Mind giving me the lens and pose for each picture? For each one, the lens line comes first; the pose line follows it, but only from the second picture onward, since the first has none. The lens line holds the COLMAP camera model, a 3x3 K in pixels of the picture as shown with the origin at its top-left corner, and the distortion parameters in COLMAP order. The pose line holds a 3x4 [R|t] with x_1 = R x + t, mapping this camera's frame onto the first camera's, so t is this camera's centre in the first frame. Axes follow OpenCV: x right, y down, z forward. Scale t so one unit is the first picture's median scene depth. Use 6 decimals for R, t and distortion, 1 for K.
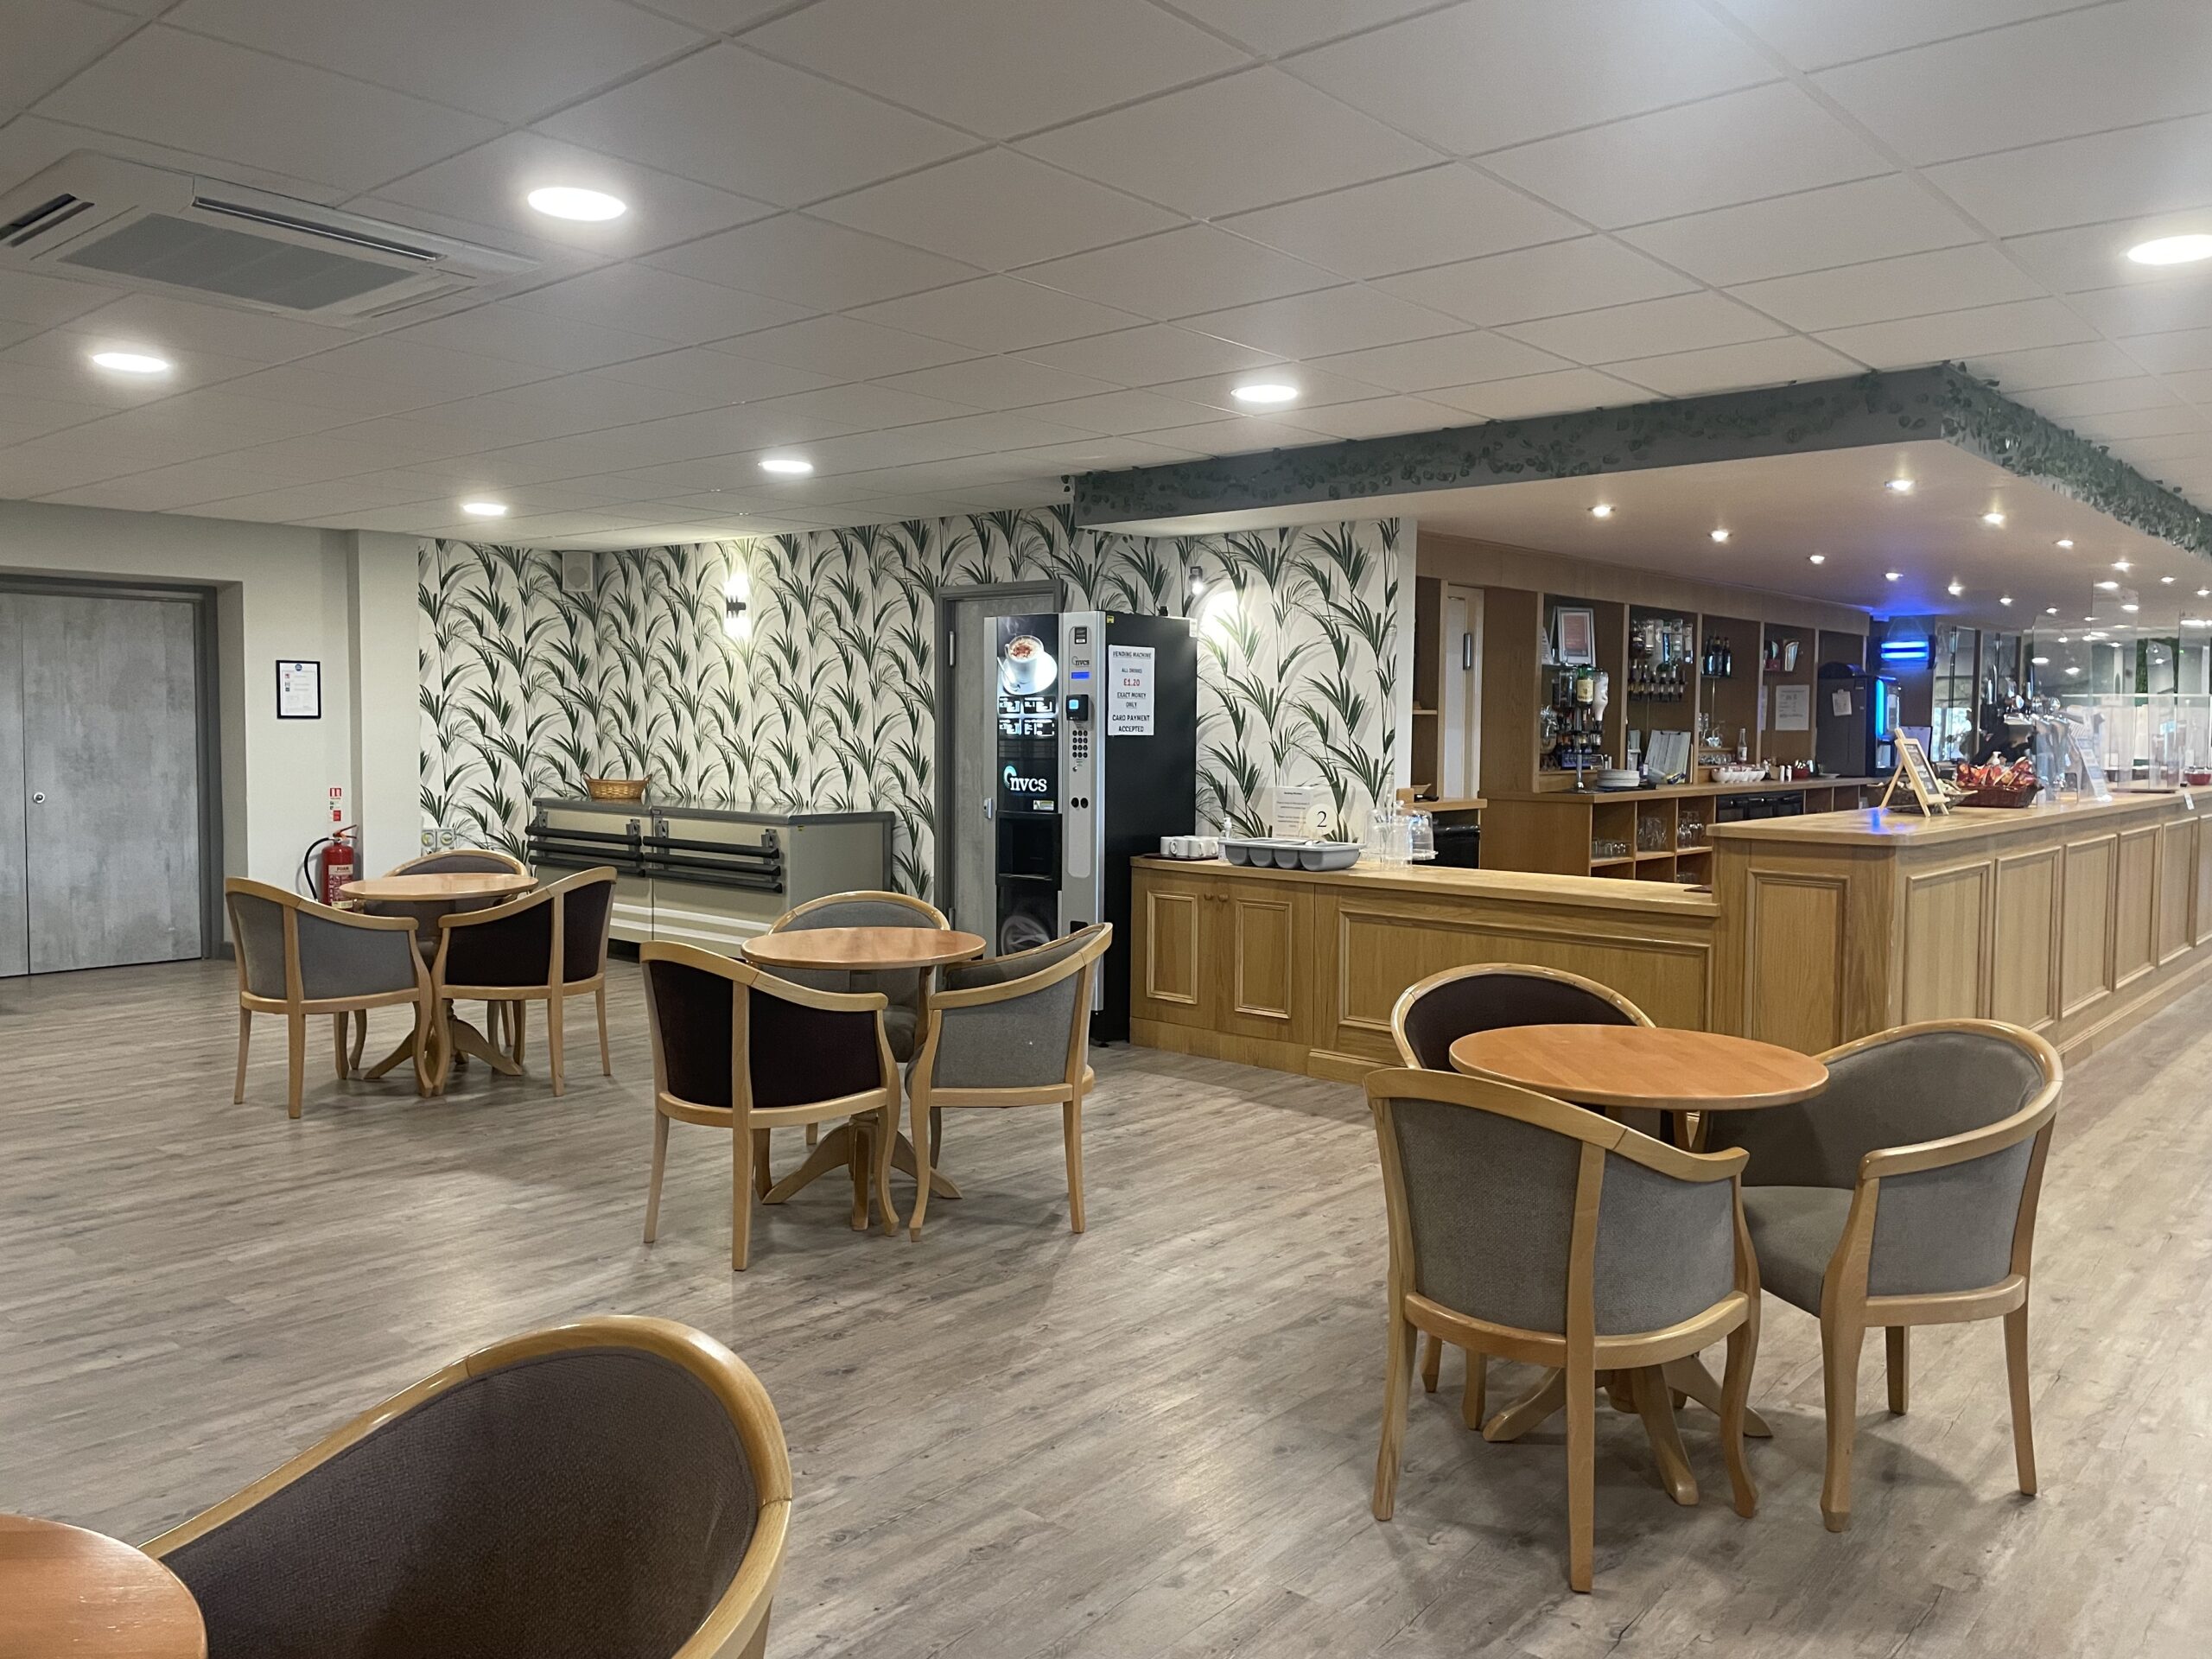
lens RADIAL K [[1661.8, 0, 1104.7], [0, 1661.8, 831.7], [0, 0, 1]] dist [0.053017, -0.004151]
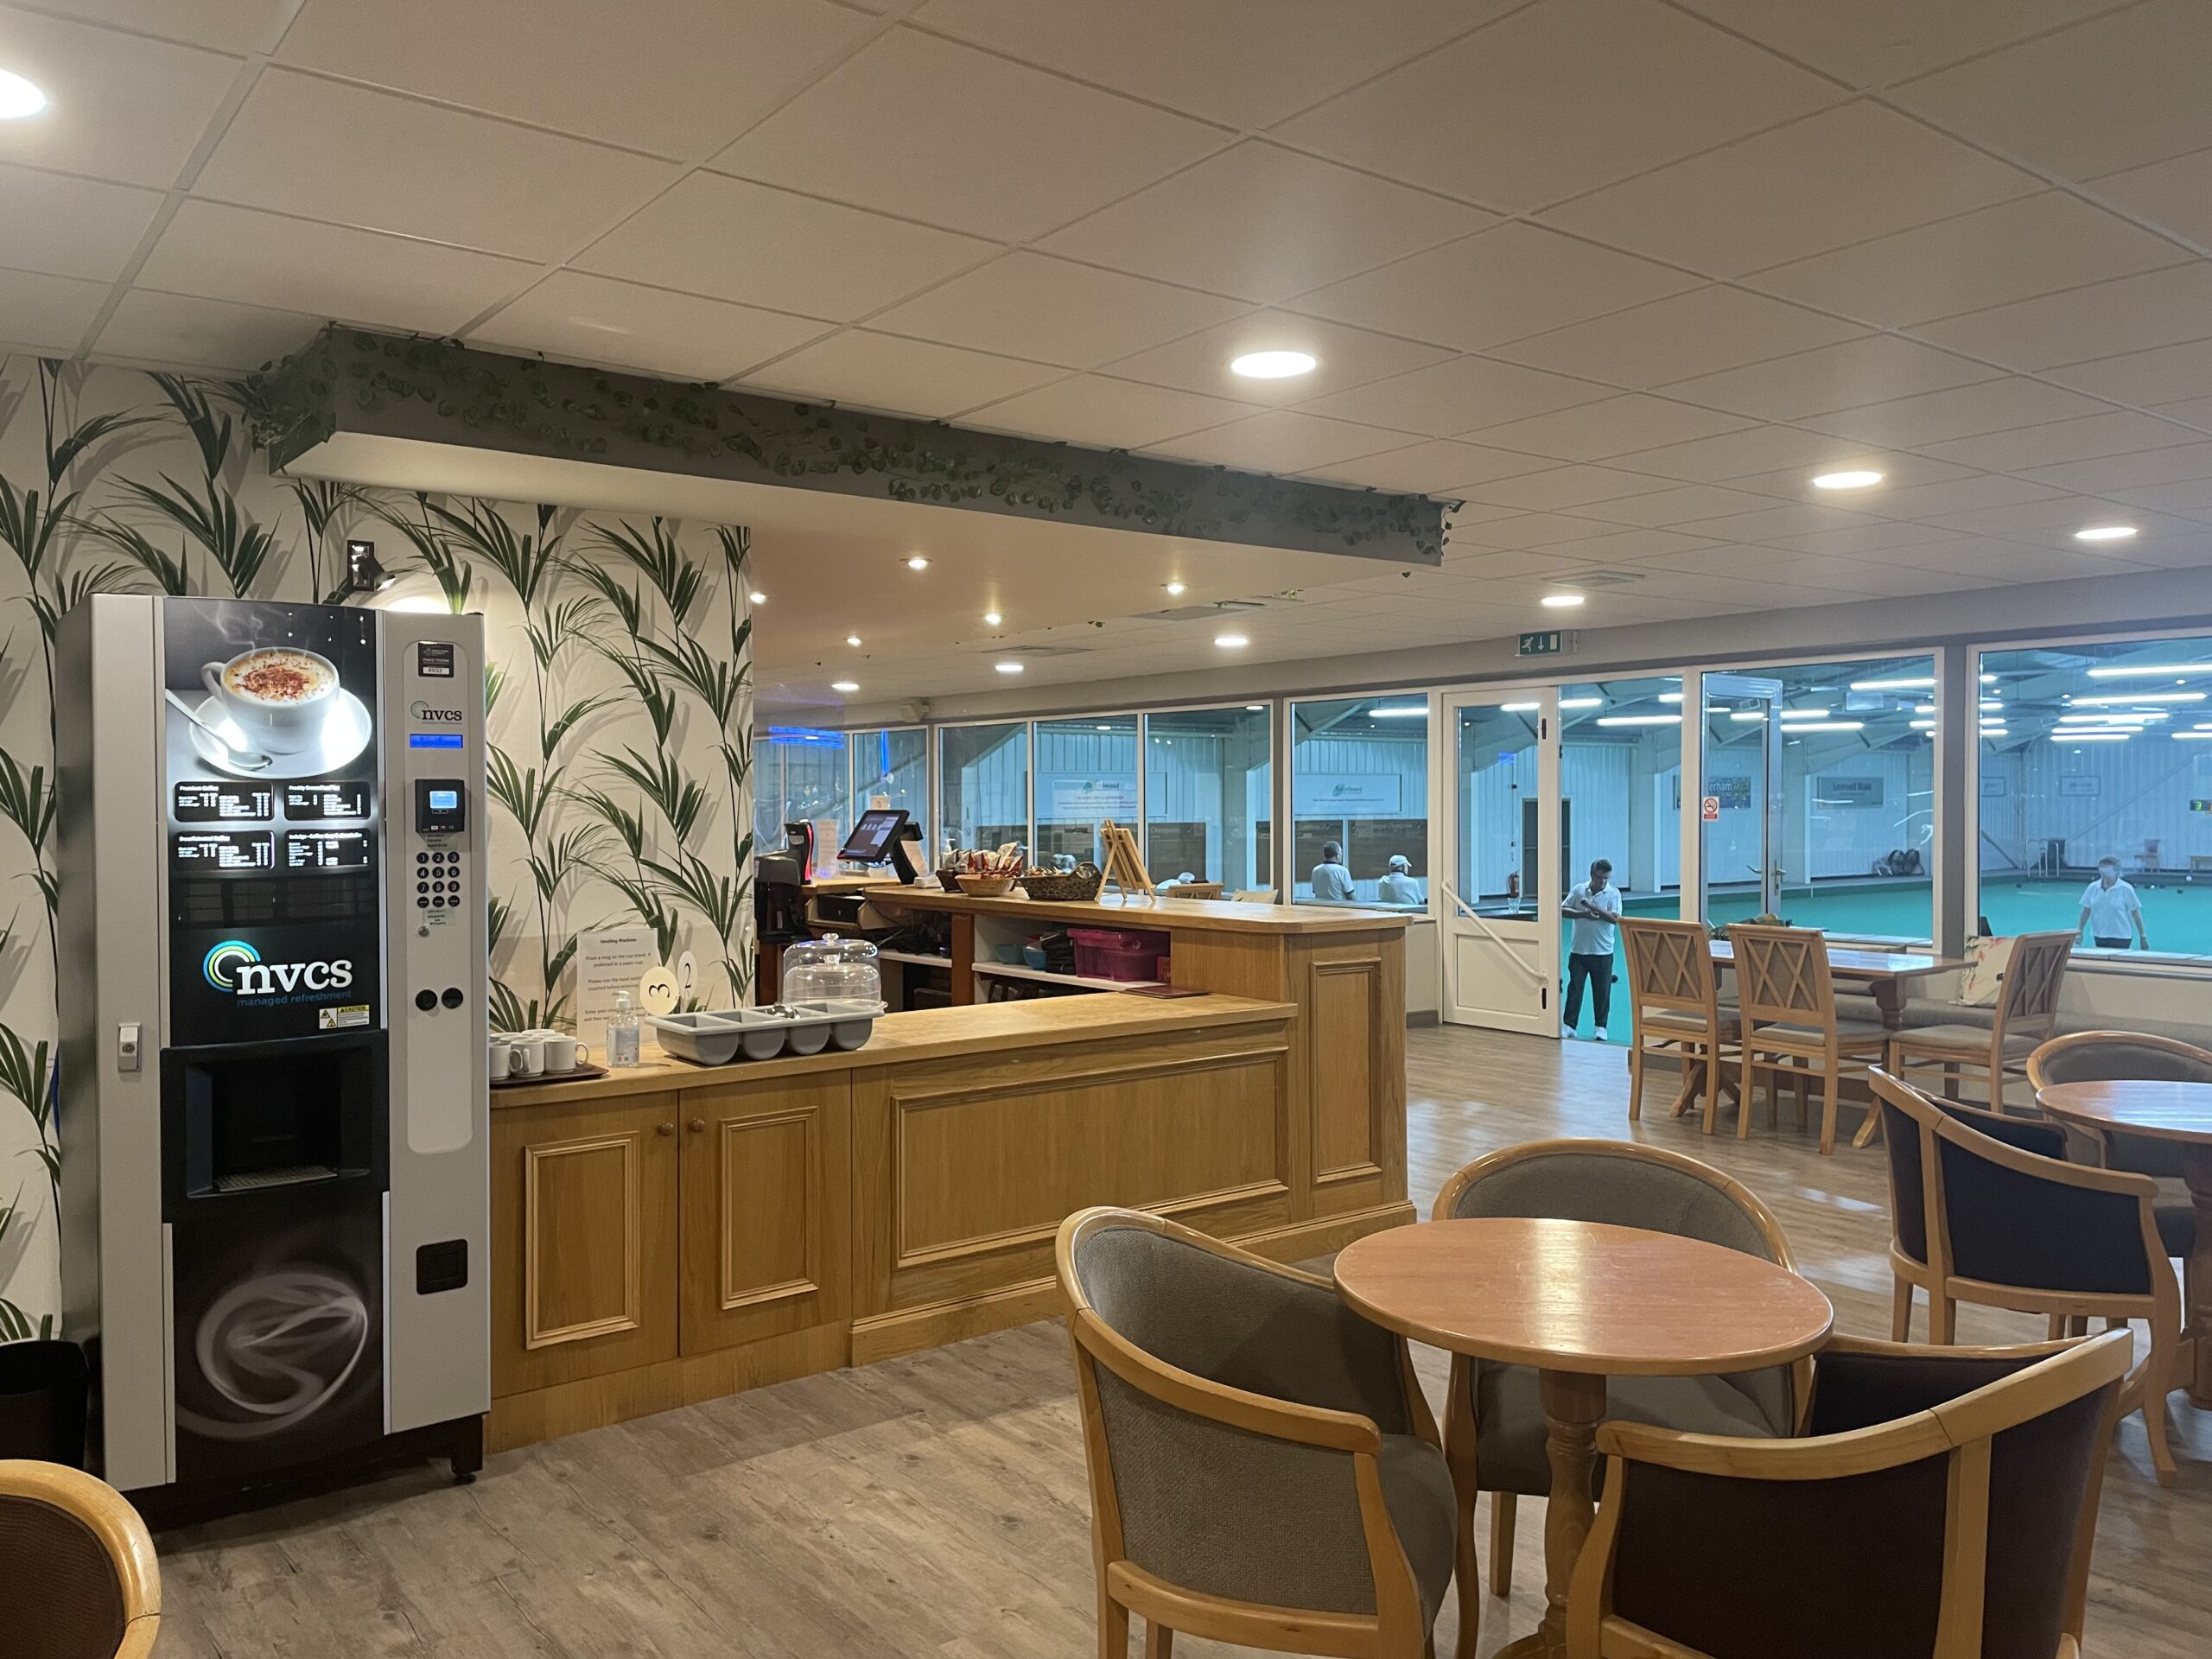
lens RADIAL K [[1661.8, 0, 1104.5], [0, 1661.8, 819.0], [0, 0, 1]] dist [0.053017, -0.004151]
pose [[0.189208, -0.020356, 0.981726, -0.464157], [0.070083, 0.997515, 0.007176, -0.060494], [-0.979433, 0.067445, 0.190165, 0.711061]]
